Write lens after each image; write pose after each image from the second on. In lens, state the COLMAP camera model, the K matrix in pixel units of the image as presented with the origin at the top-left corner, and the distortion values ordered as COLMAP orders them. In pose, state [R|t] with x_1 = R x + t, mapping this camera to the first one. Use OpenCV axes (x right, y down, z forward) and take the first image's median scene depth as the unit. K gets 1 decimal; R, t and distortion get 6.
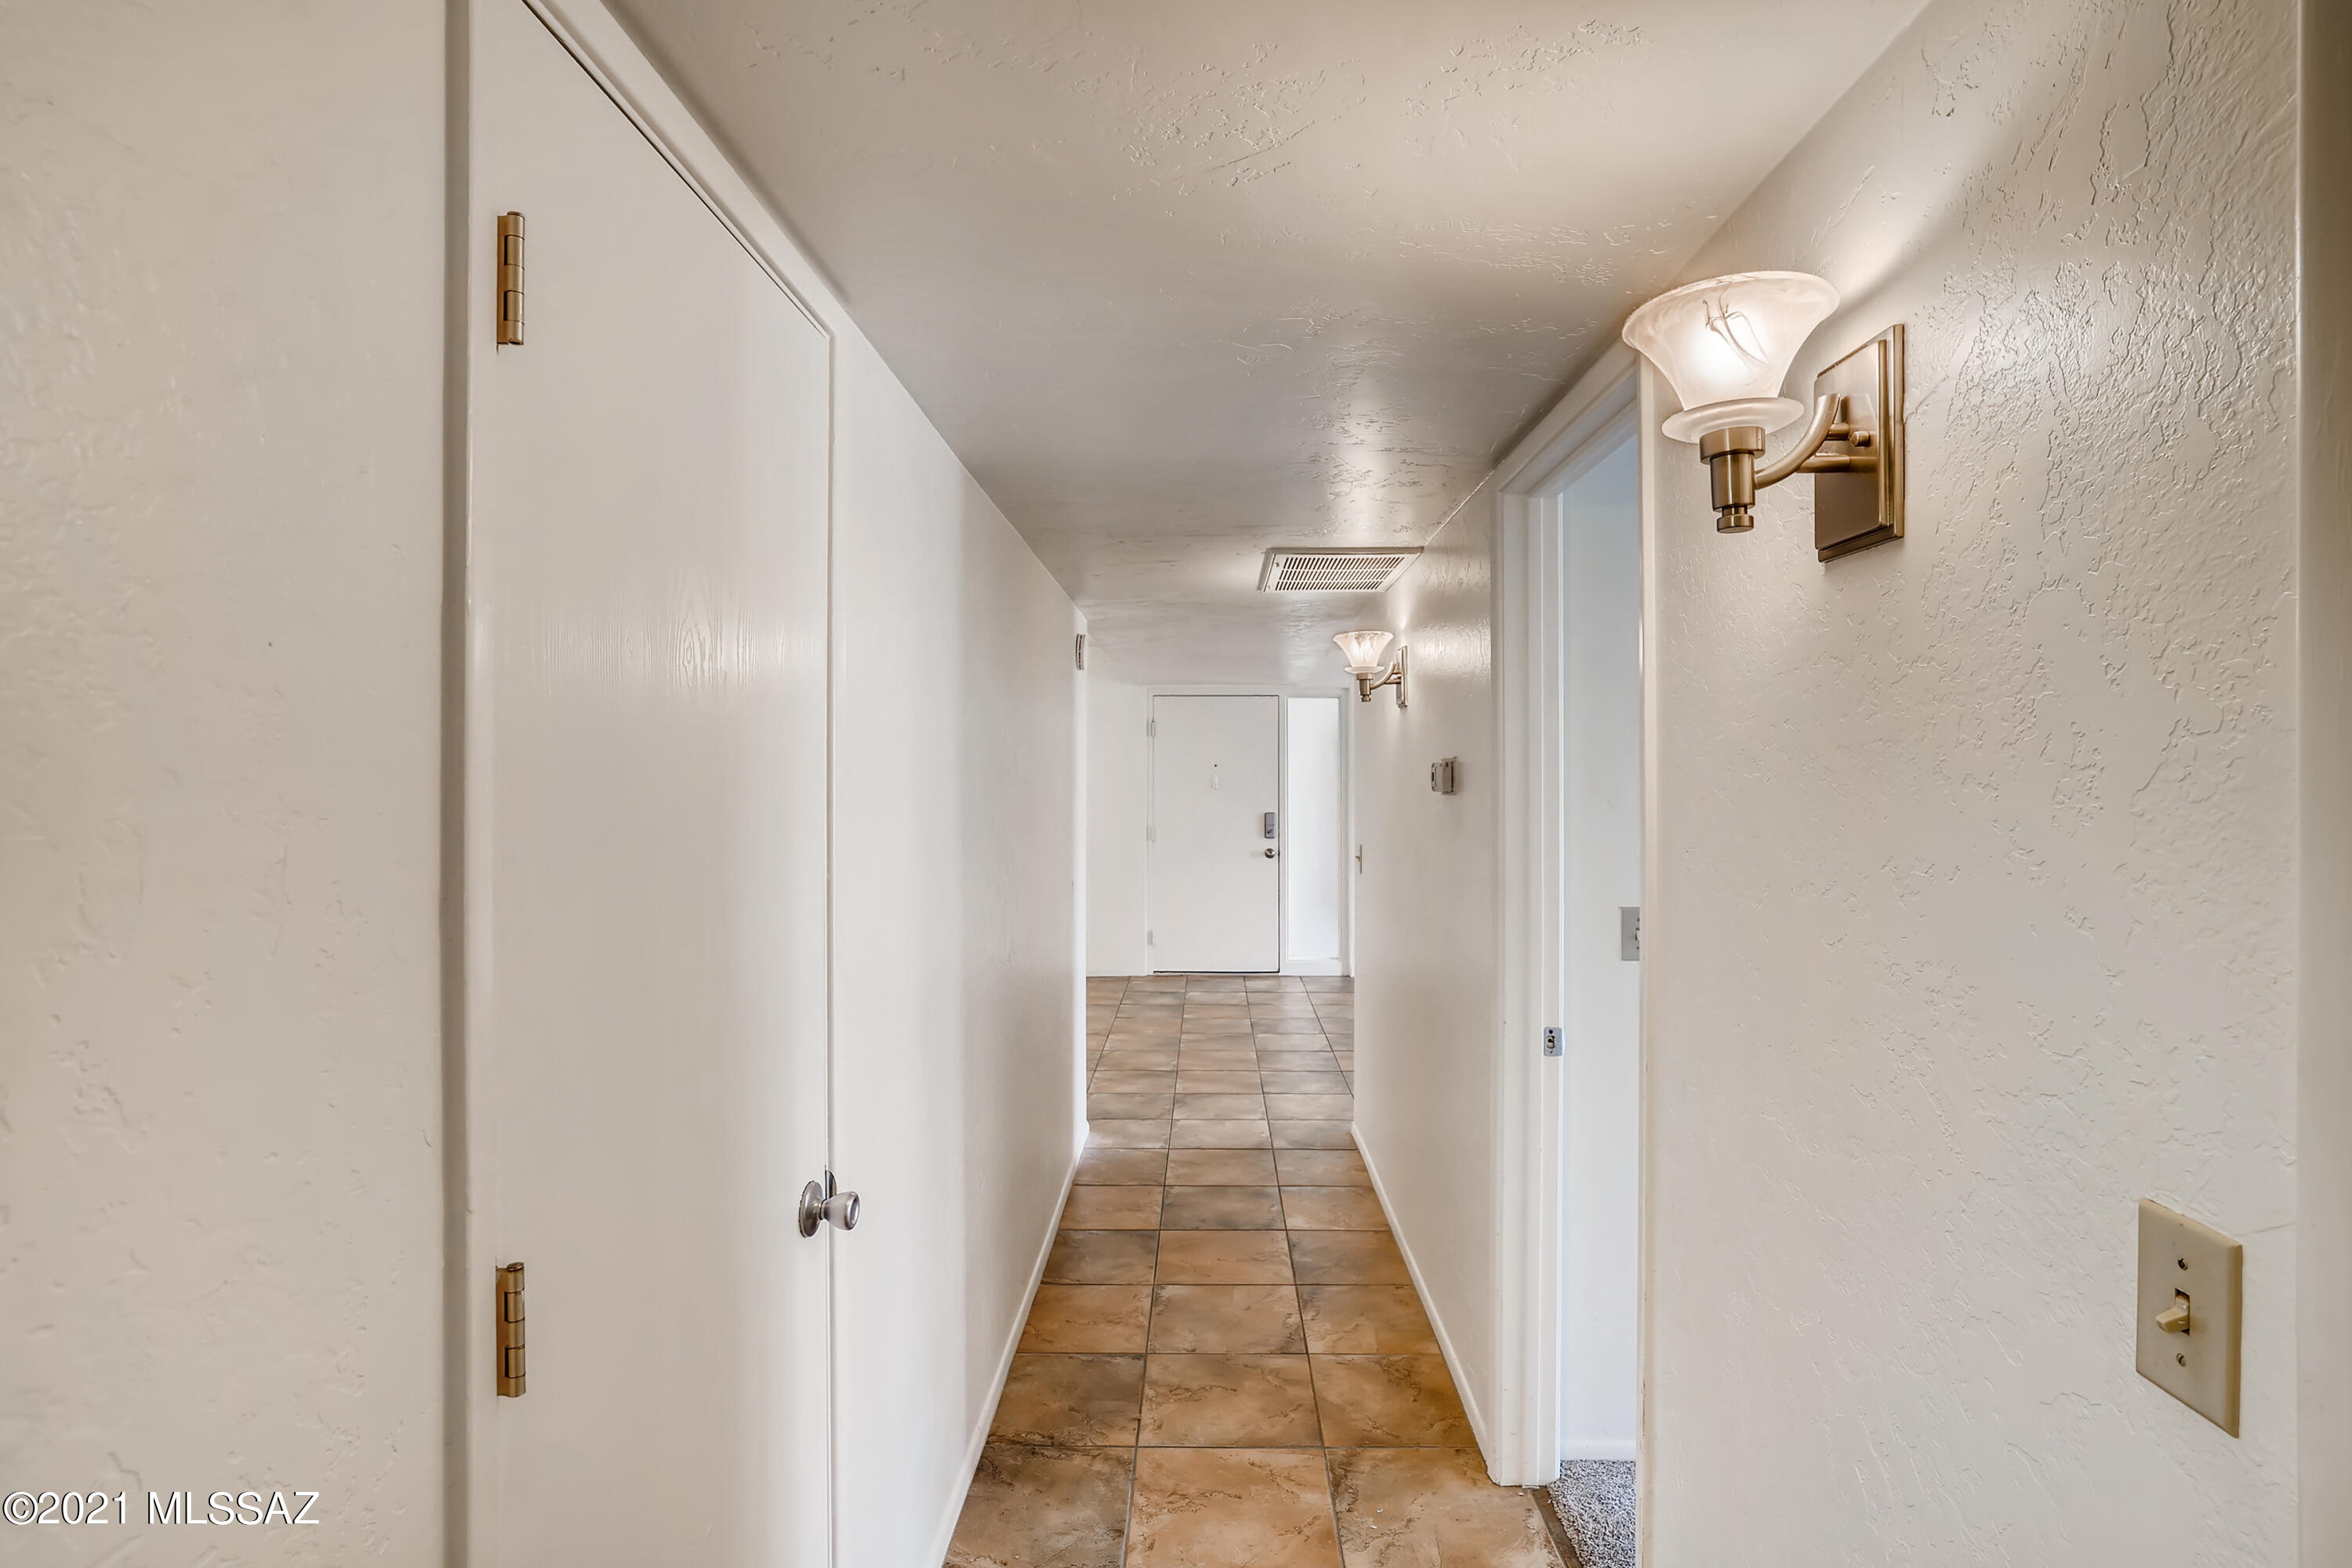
lens RADIAL K [[1169.3, 0, 1180.5], [0, 1169.3, 775.8], [0, 0, 1]] dist [-0.048230, 0.028566]
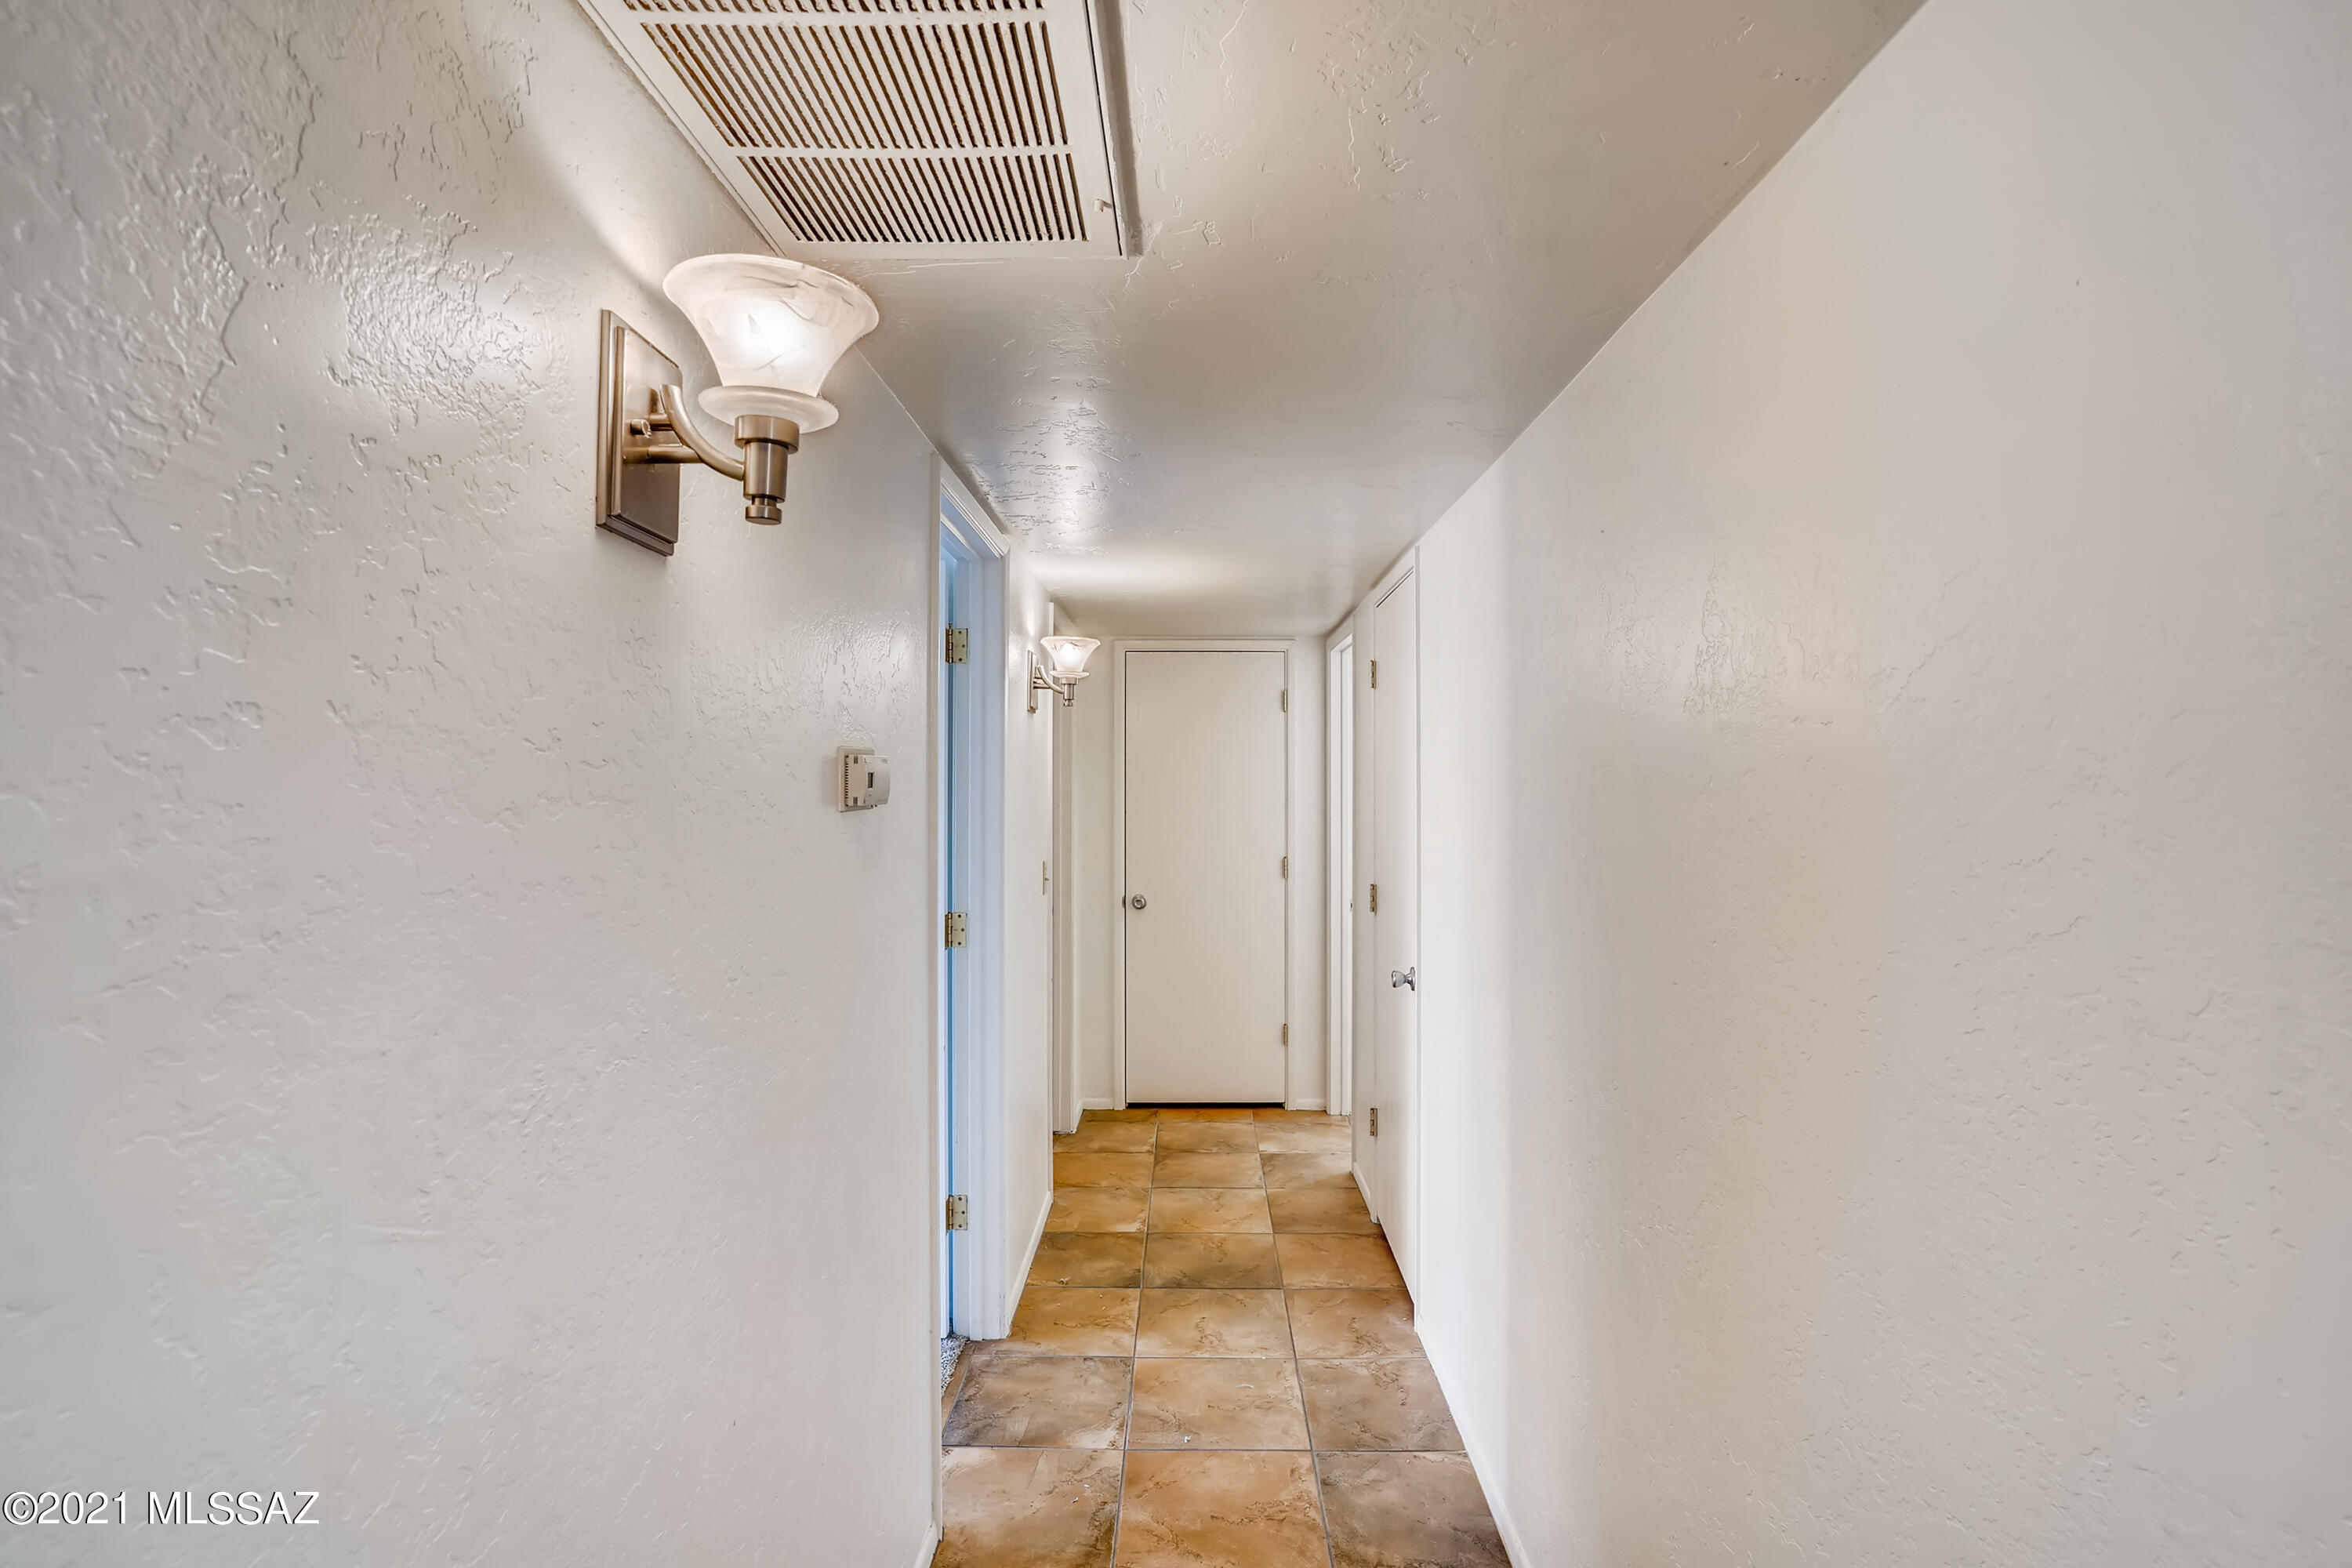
lens RADIAL K [[1169.3, 0, 1180.5], [0, 1169.3, 775.8], [0, 0, 1]] dist [-0.048230, 0.028566]
pose [[-0.999910, -0.000448, -0.013385, 0.093216], [-0.000341, 0.999968, -0.007953, 0.006944], [0.013388, -0.007948, -0.999879, 2.008232]]
